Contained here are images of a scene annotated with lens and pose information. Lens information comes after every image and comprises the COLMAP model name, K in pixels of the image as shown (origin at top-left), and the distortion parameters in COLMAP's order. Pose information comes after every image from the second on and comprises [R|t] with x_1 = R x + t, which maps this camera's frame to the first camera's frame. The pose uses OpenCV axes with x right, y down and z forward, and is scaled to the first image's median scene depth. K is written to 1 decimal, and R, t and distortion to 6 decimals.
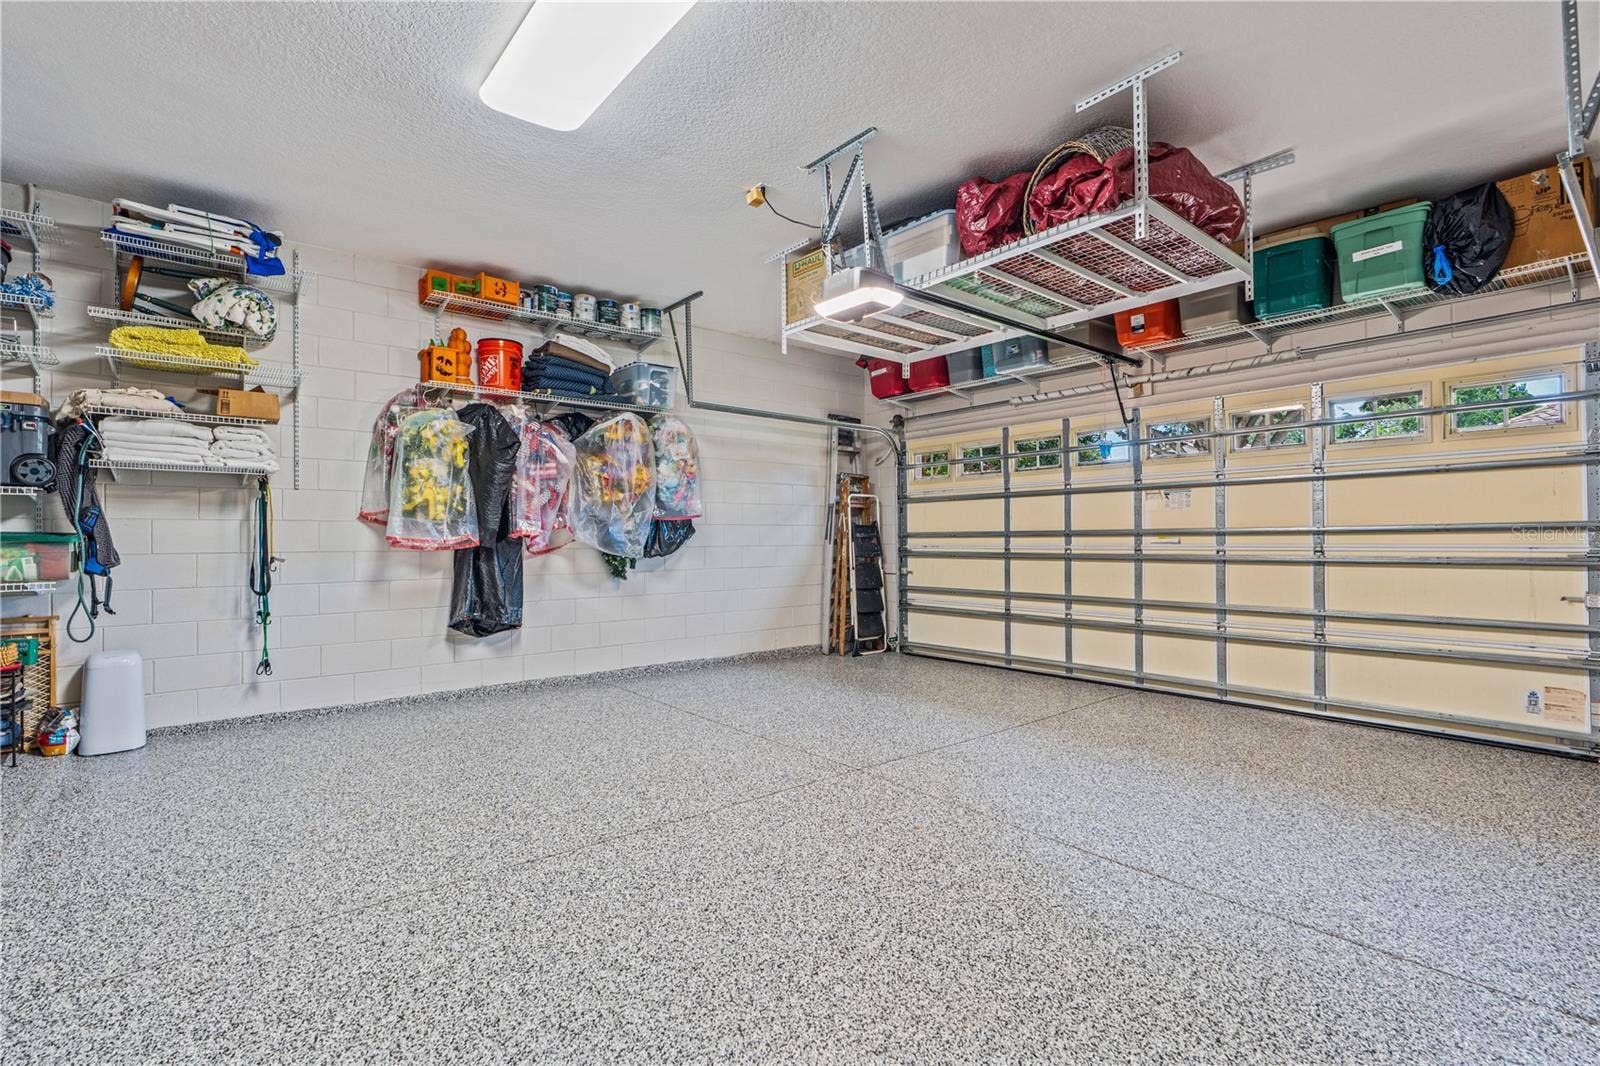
lens RADIAL K [[748.8, 0, 800.0], [0, 748.8, 533.0], [0, 0, 1]] dist [-0.000878, 0.000332]
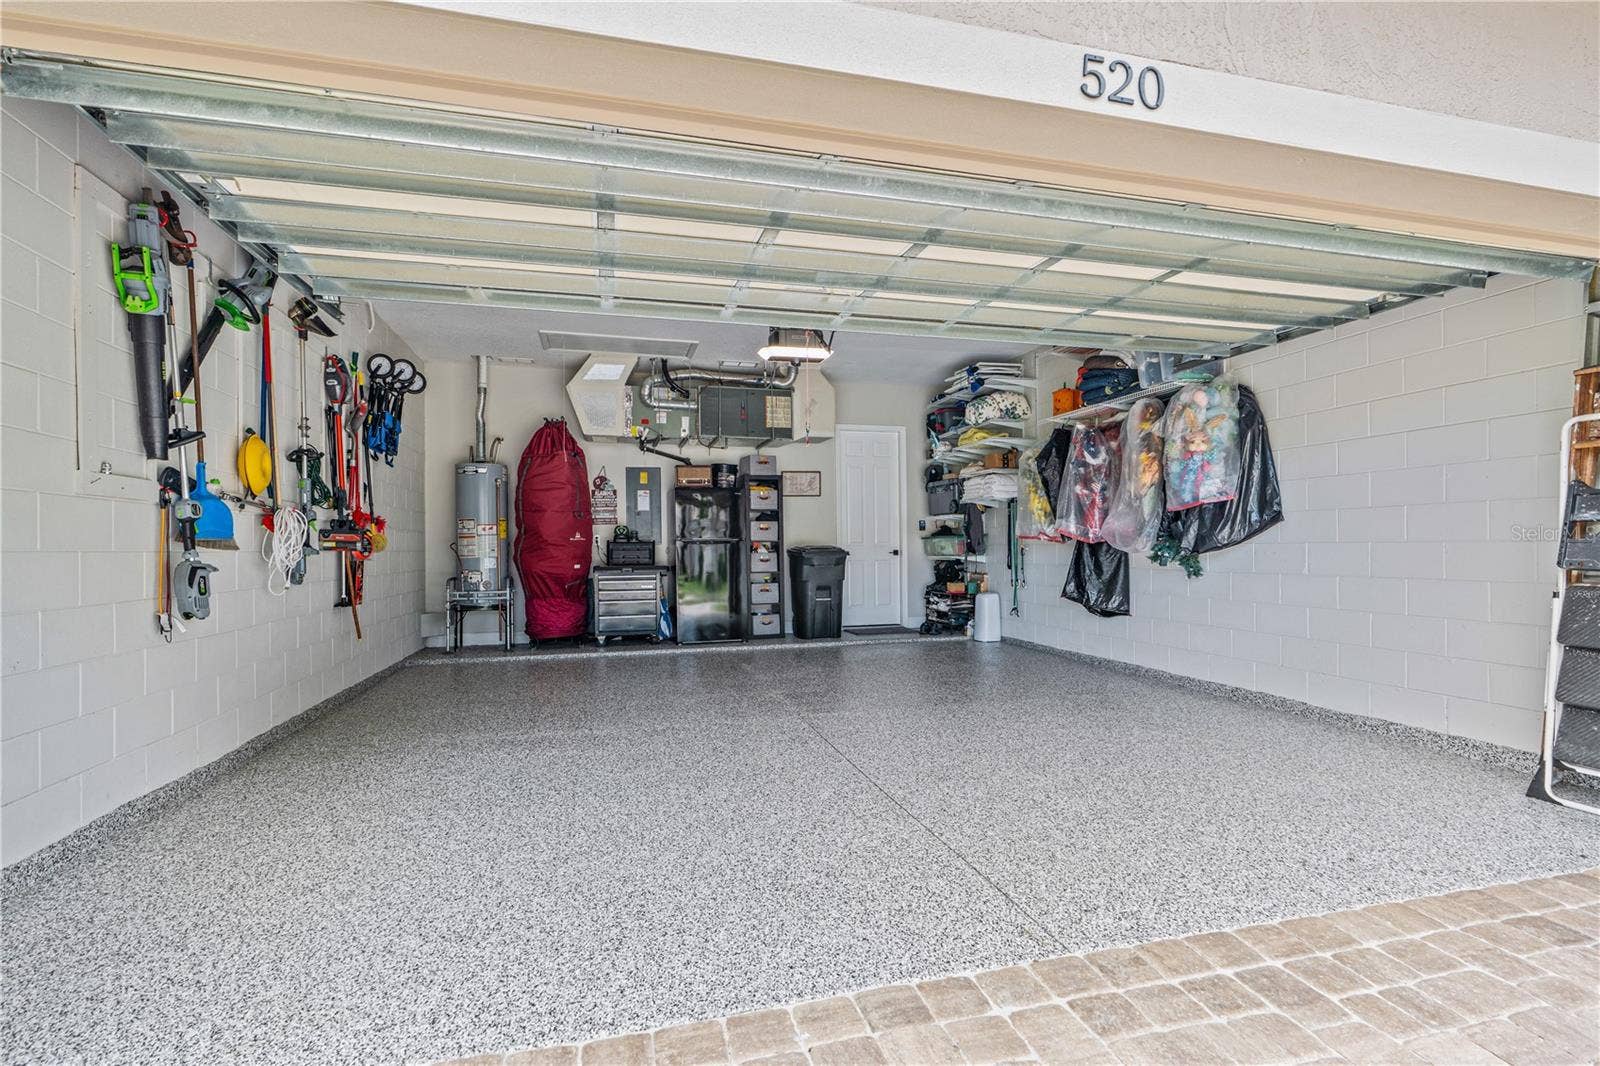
lens RADIAL K [[748.8, 0, 800.0], [0, 748.8, 533.0], [0, 0, 1]] dist [-0.000878, 0.000332]
pose [[-0.432202, -0.005837, -0.901758, 1.272123], [0.019610, 0.999682, -0.015870, 0.023326], [0.901564, -0.024543, -0.431950, 1.604804]]
